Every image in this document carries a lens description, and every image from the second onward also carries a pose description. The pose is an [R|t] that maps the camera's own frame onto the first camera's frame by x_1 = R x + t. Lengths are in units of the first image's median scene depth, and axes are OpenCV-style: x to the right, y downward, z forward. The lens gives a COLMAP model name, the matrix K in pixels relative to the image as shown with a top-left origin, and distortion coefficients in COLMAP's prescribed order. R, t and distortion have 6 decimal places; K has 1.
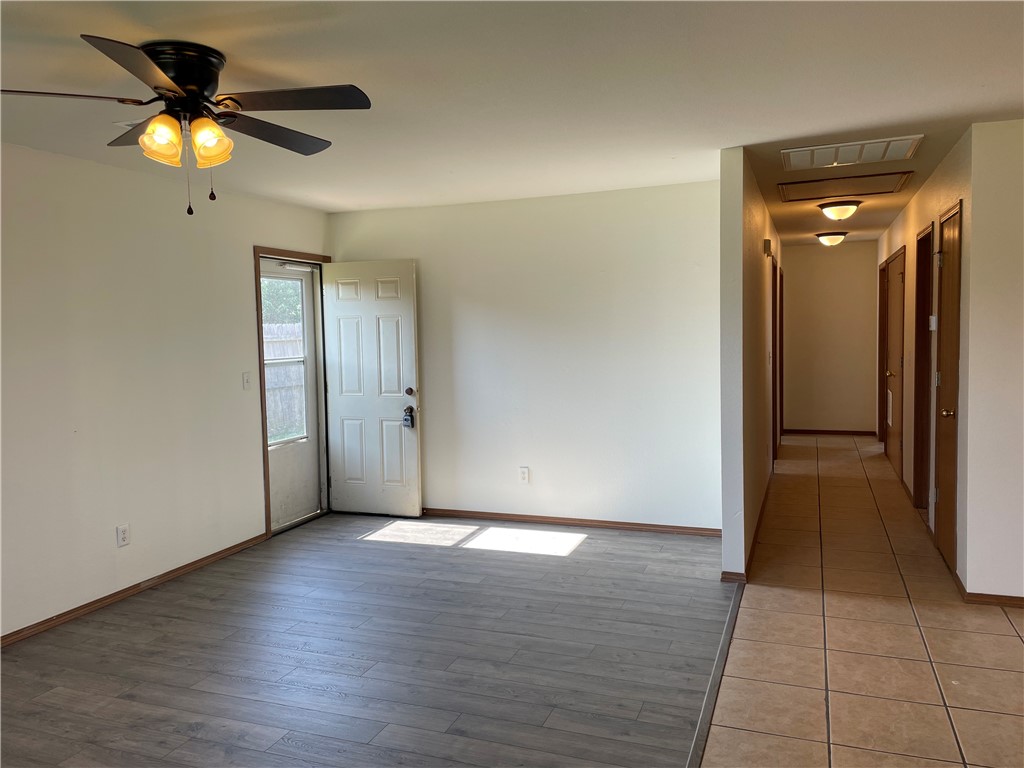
lens RADIAL K [[769.9, 0, 513.0], [0, 769.9, 379.3], [0, 0, 1]] dist [0.097411, -0.124328]
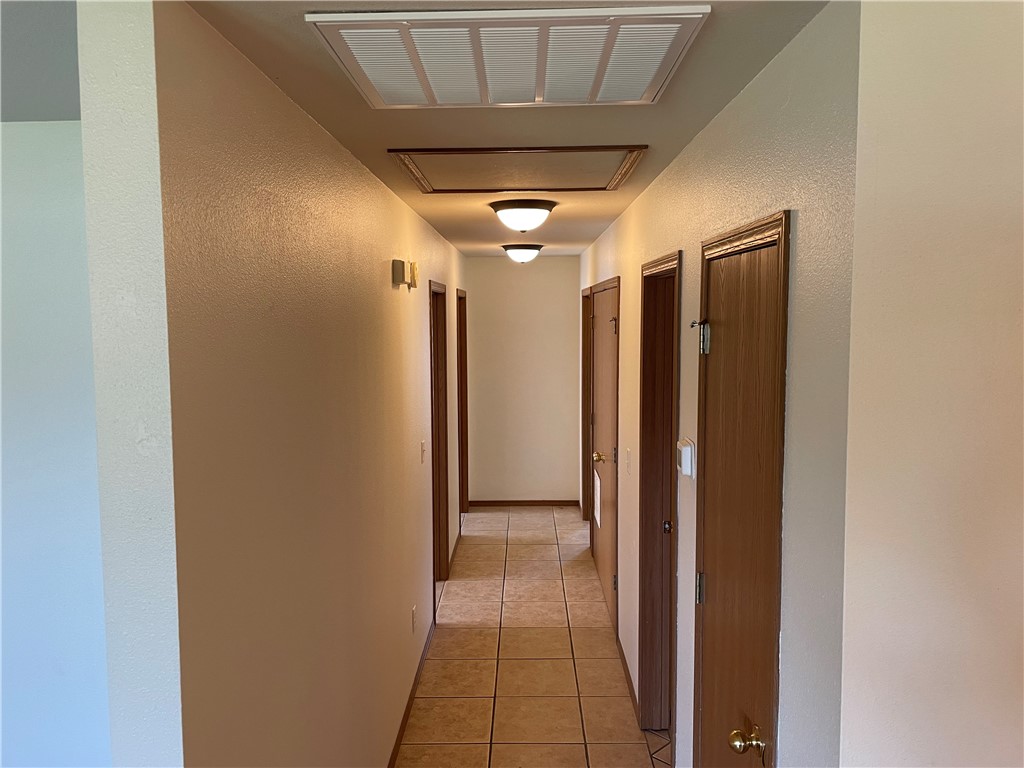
lens RADIAL K [[769.9, 0, 513.0], [0, 769.9, 379.3], [0, 0, 1]] dist [0.097411, -0.124328]
pose [[0.939172, -0.009845, 0.343307, 0.194595], [0.005138, 0.999880, 0.014619, -0.093863], [-0.343410, -0.011966, 0.939109, 0.421816]]
